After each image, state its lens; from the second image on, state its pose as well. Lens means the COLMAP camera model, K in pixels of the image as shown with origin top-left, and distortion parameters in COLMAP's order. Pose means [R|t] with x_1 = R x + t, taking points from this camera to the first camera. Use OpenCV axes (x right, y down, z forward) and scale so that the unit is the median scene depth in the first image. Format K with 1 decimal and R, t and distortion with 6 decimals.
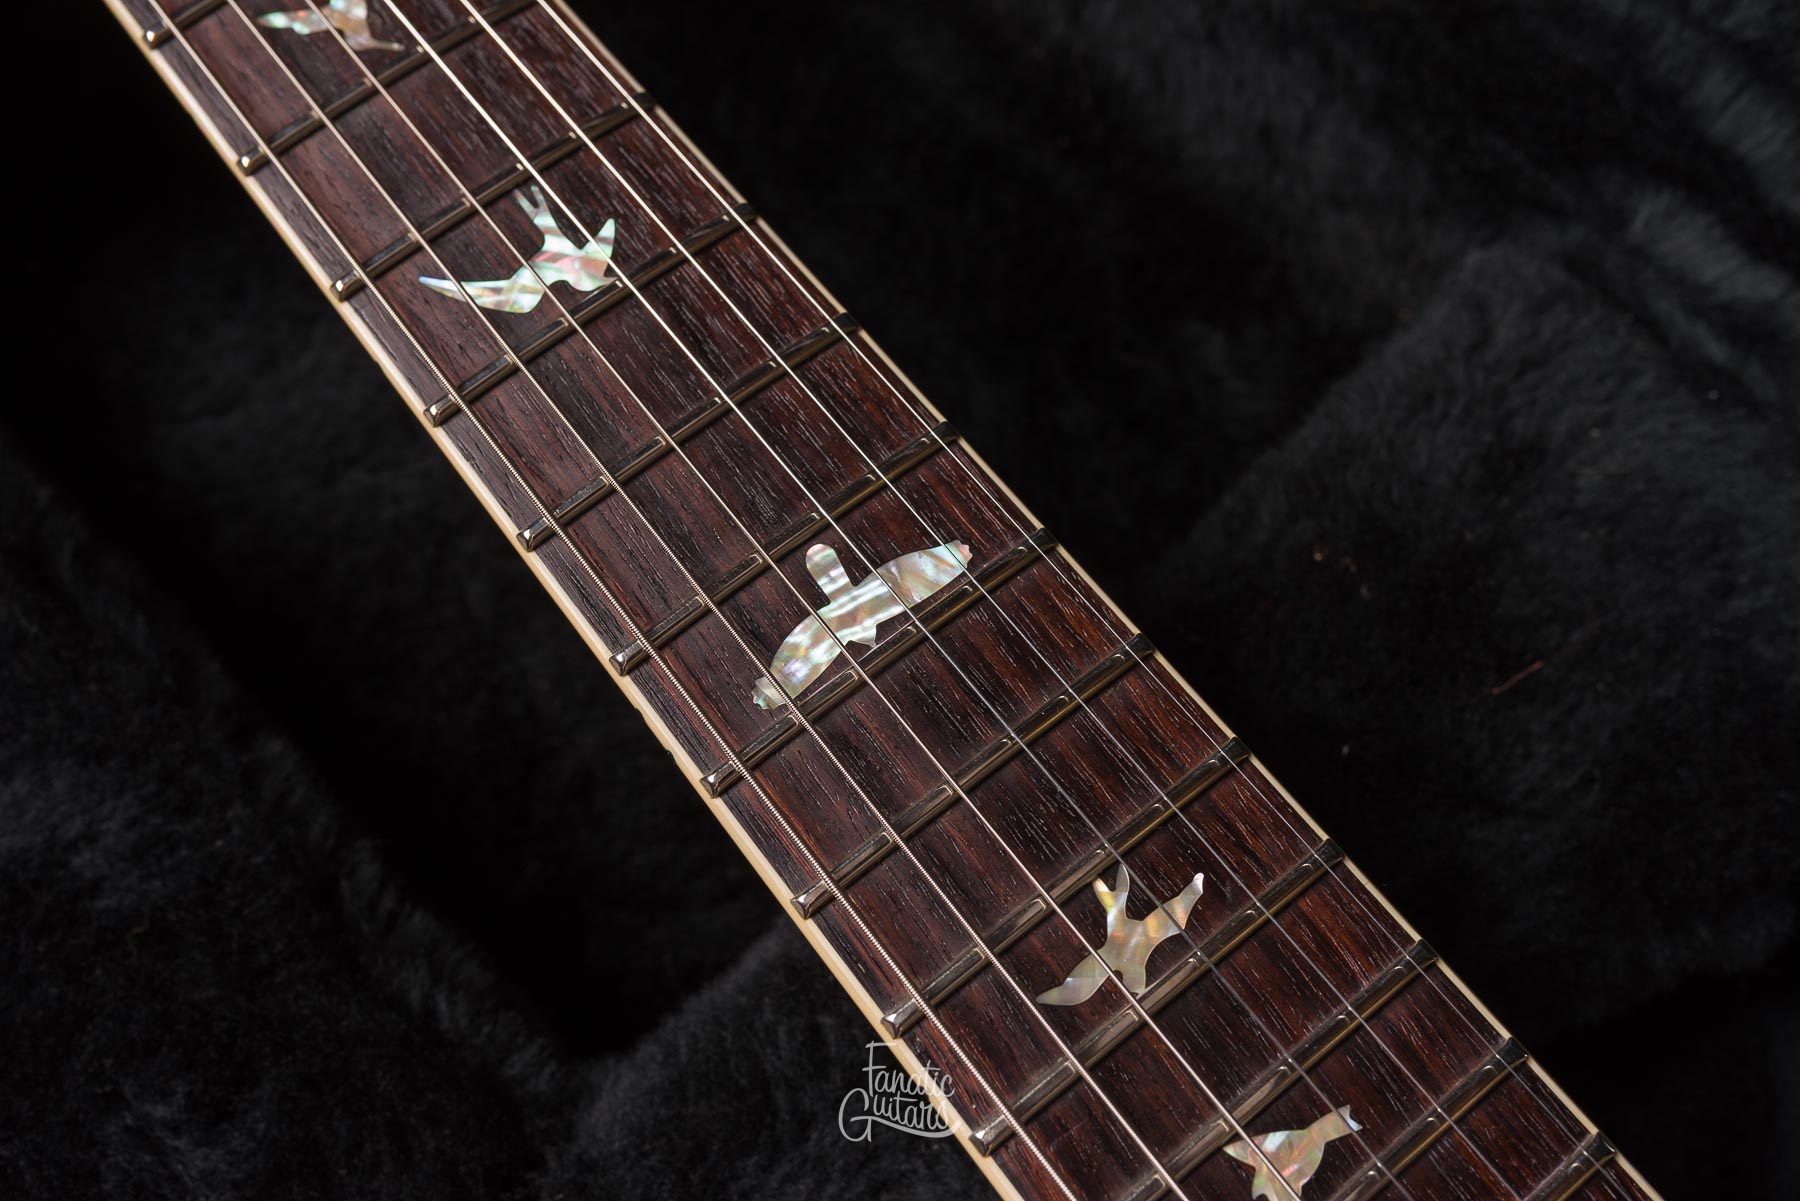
lens RADIAL K [[1840.7, 0, 904.0], [0, 1840.7, 596.9], [0, 0, 1]] dist [0.000622, -0.003696]
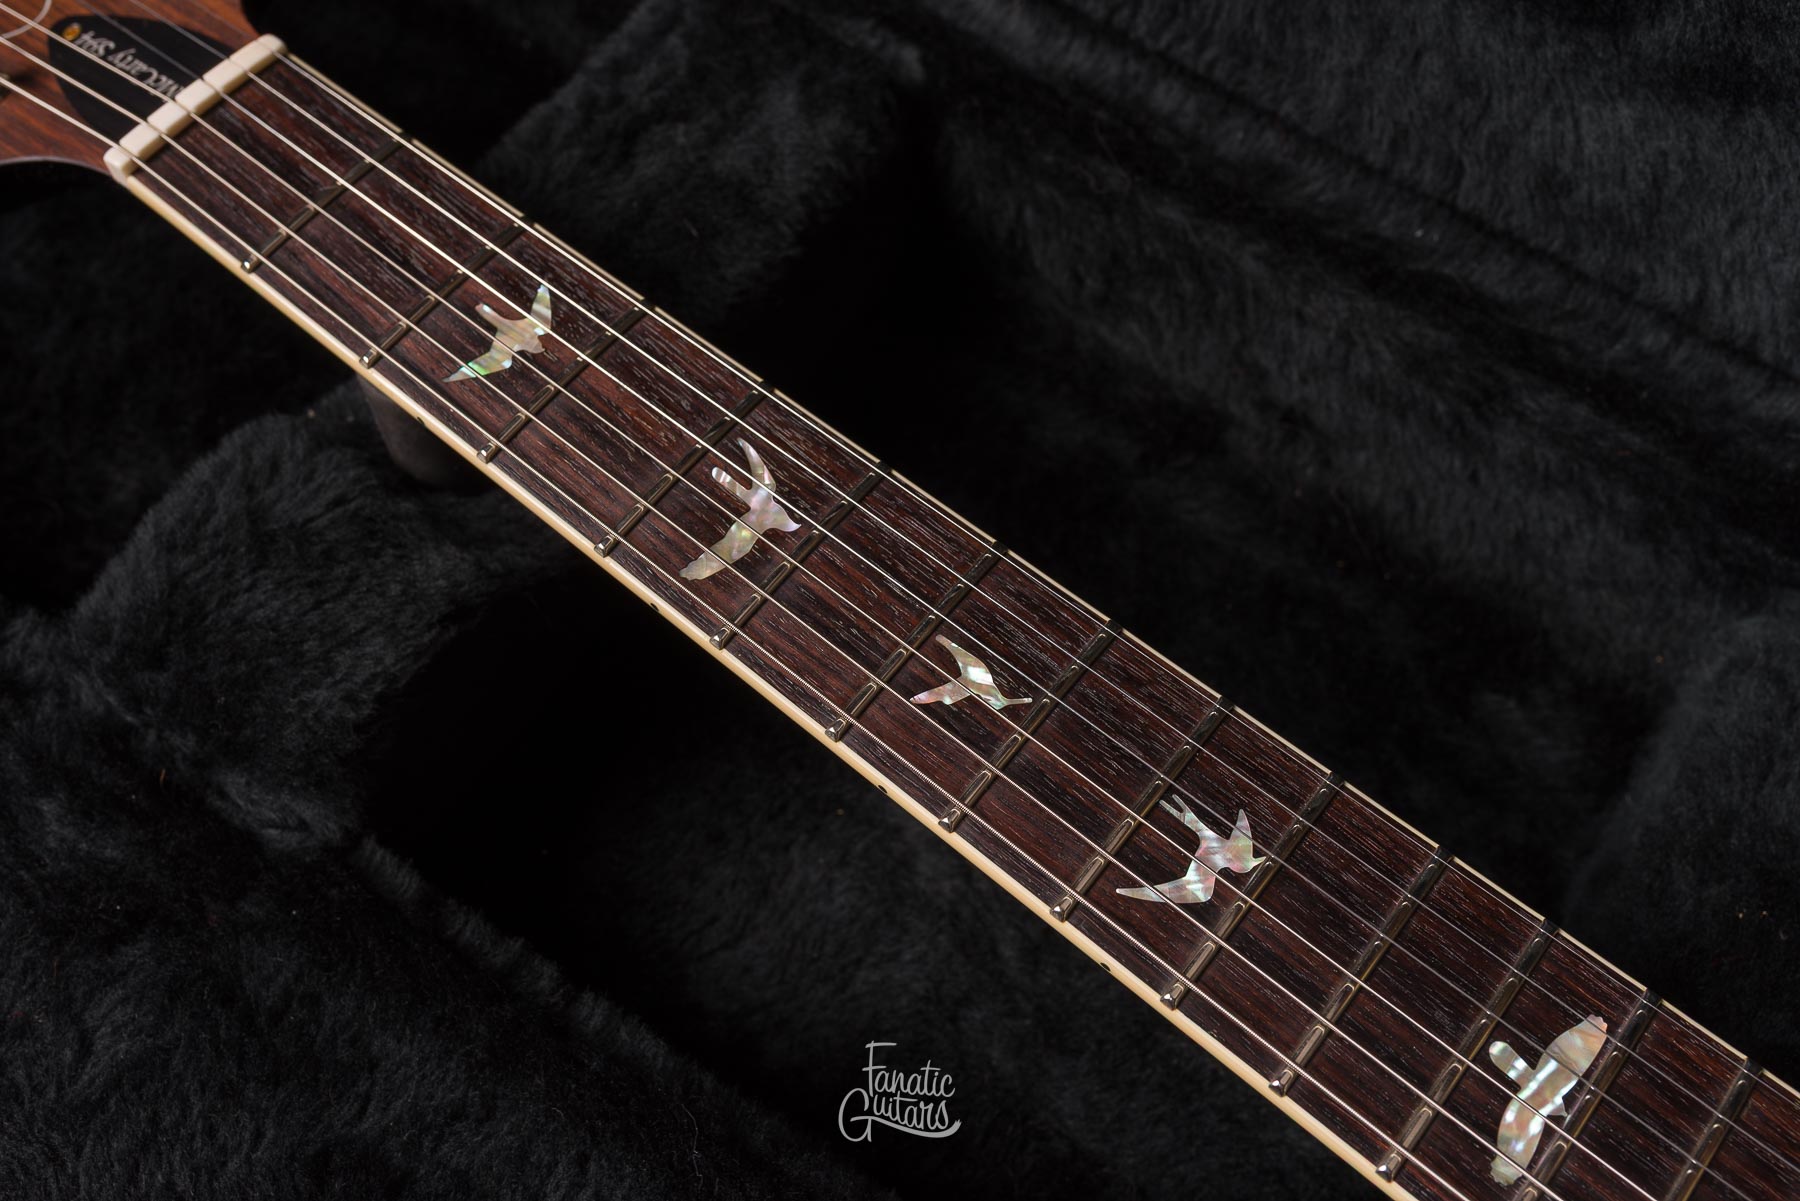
lens RADIAL K [[1786.8, 0, 898.3], [0, 1786.8, 603.7], [0, 0, 1]] dist [-0.003860, 0.010597]
pose [[0.976418, -0.197635, 0.086878, -0.453684], [0.203921, 0.976439, -0.070595, -0.293772], [-0.070879, 0.086646, 0.993715, -0.224581]]
